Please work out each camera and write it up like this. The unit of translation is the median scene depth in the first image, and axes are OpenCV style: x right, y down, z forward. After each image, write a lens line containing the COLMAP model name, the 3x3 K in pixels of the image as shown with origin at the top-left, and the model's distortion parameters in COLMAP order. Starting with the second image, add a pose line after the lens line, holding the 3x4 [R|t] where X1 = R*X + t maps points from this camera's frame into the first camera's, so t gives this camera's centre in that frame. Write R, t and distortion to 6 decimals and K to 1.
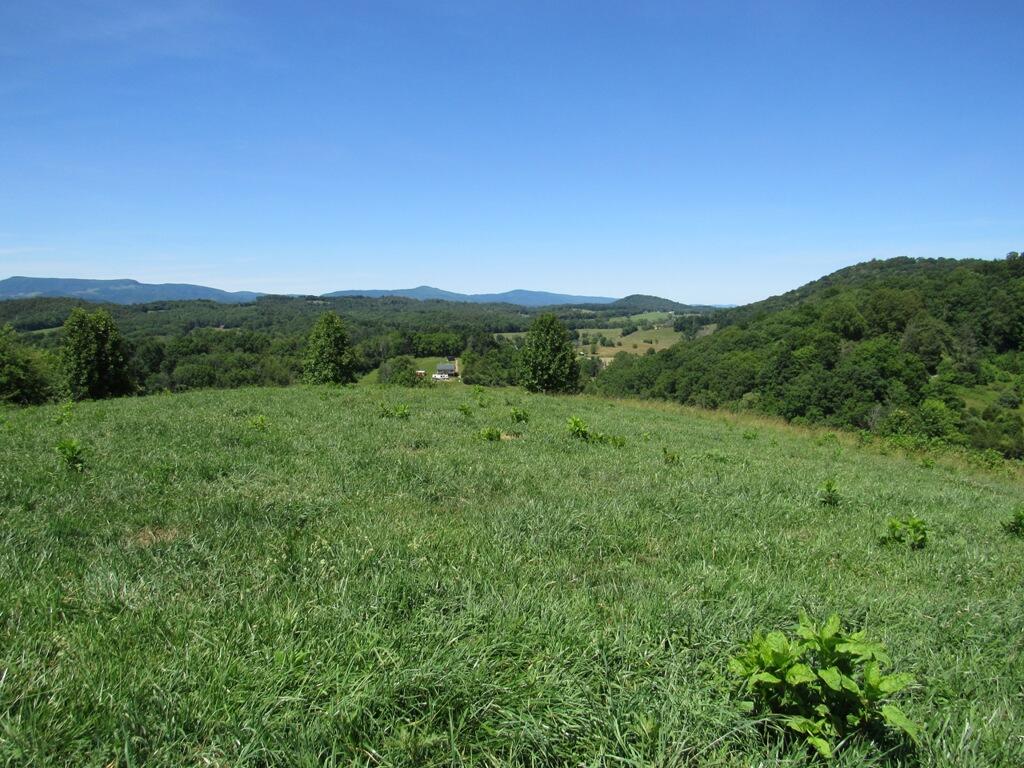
lens RADIAL K [[746.2, 0, 510.6], [0, 746.2, 382.5], [0, 0, 1]] dist [-0.010062, 0.013123]
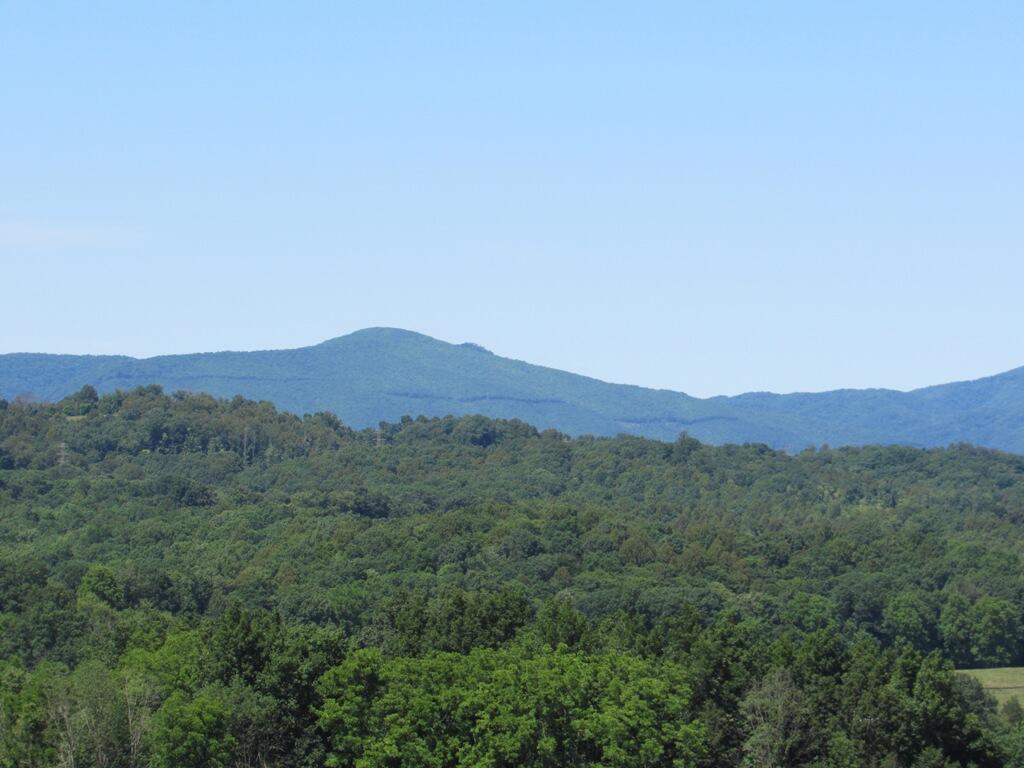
lens RADIAL K [[5168.6, 0, 511.8], [0, 5168.6, 383.9], [0, 0, 1]] dist [0.312735, 0.000000]
pose [[0.996264, 0.007418, -0.086036, -0.471991], [-0.018089, 0.992126, -0.123927, -0.033860], [0.084439, 0.125021, 0.988554, 2.640206]]
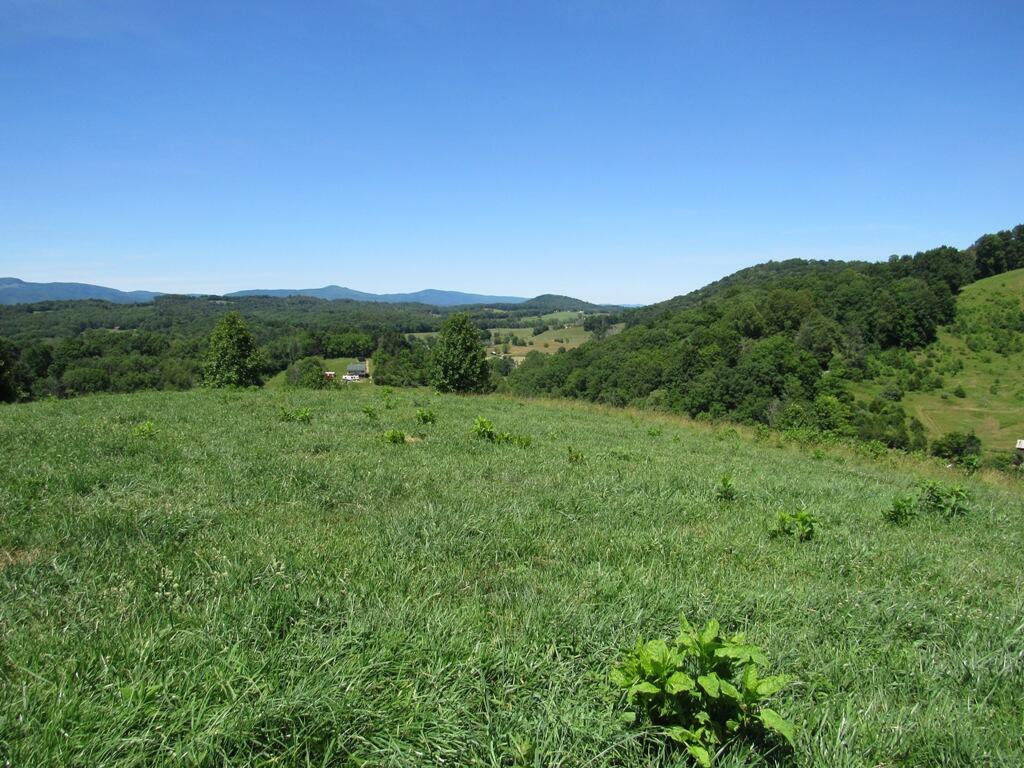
lens RADIAL K [[746.2, 0, 509.4], [0, 746.2, 382.8], [0, 0, 1]] dist [-0.010062, 0.013123]
pose [[0.993338, -0.012865, 0.114516, 0.018235], [0.012788, 0.999917, 0.001406, -0.001205], [-0.114525, 0.000068, 0.993420, 0.017223]]
